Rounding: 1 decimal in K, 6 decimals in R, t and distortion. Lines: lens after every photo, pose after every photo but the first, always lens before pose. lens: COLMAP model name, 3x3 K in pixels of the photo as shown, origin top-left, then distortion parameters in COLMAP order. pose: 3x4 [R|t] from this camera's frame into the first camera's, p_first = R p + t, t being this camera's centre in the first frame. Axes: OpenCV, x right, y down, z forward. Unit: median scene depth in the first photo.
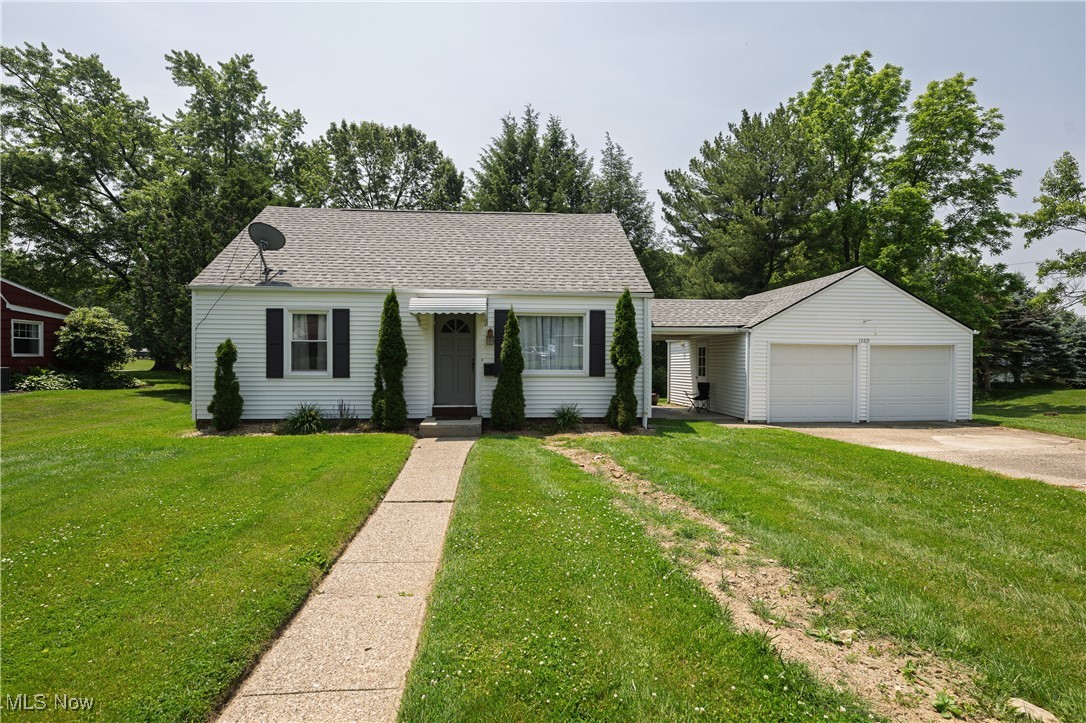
lens RADIAL K [[521.3, 0, 536.6], [0, 521.3, 356.0], [0, 0, 1]] dist [-0.007833, -0.001586]
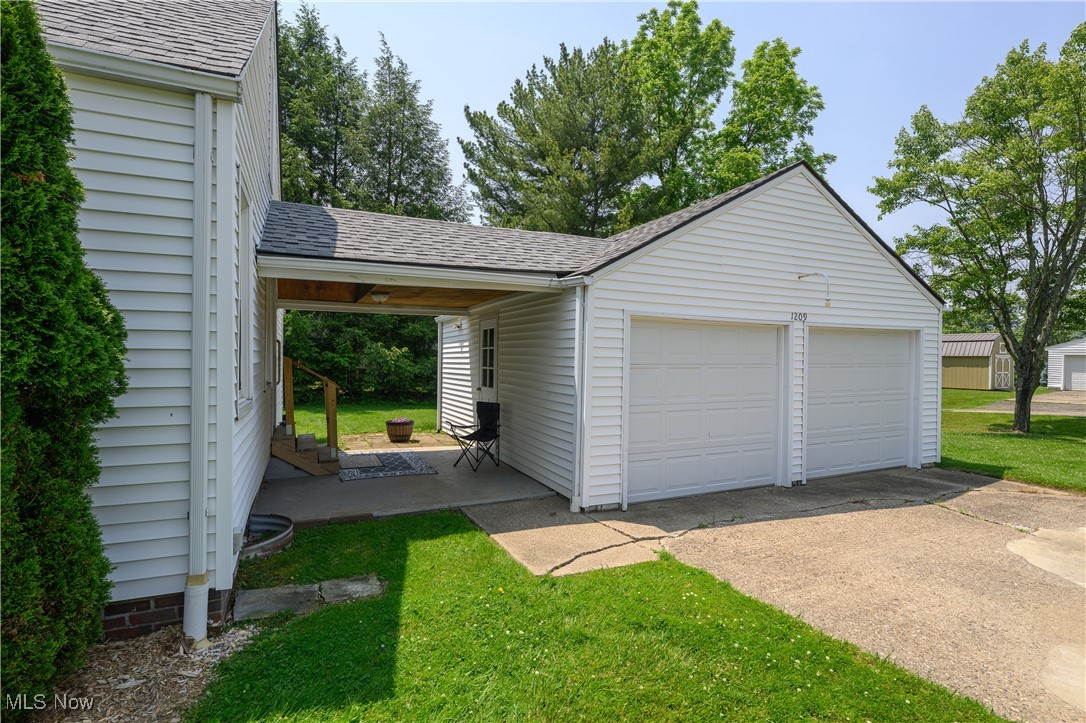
lens RADIAL K [[521.3, 0, 542.5], [0, 521.3, 358.3], [0, 0, 1]] dist [-0.007833, -0.001586]
pose [[0.938796, 0.002181, 0.344468, 0.101516], [-0.006656, 0.999908, 0.011808, 0.002377], [-0.344410, -0.013378, 0.938724, 0.267747]]
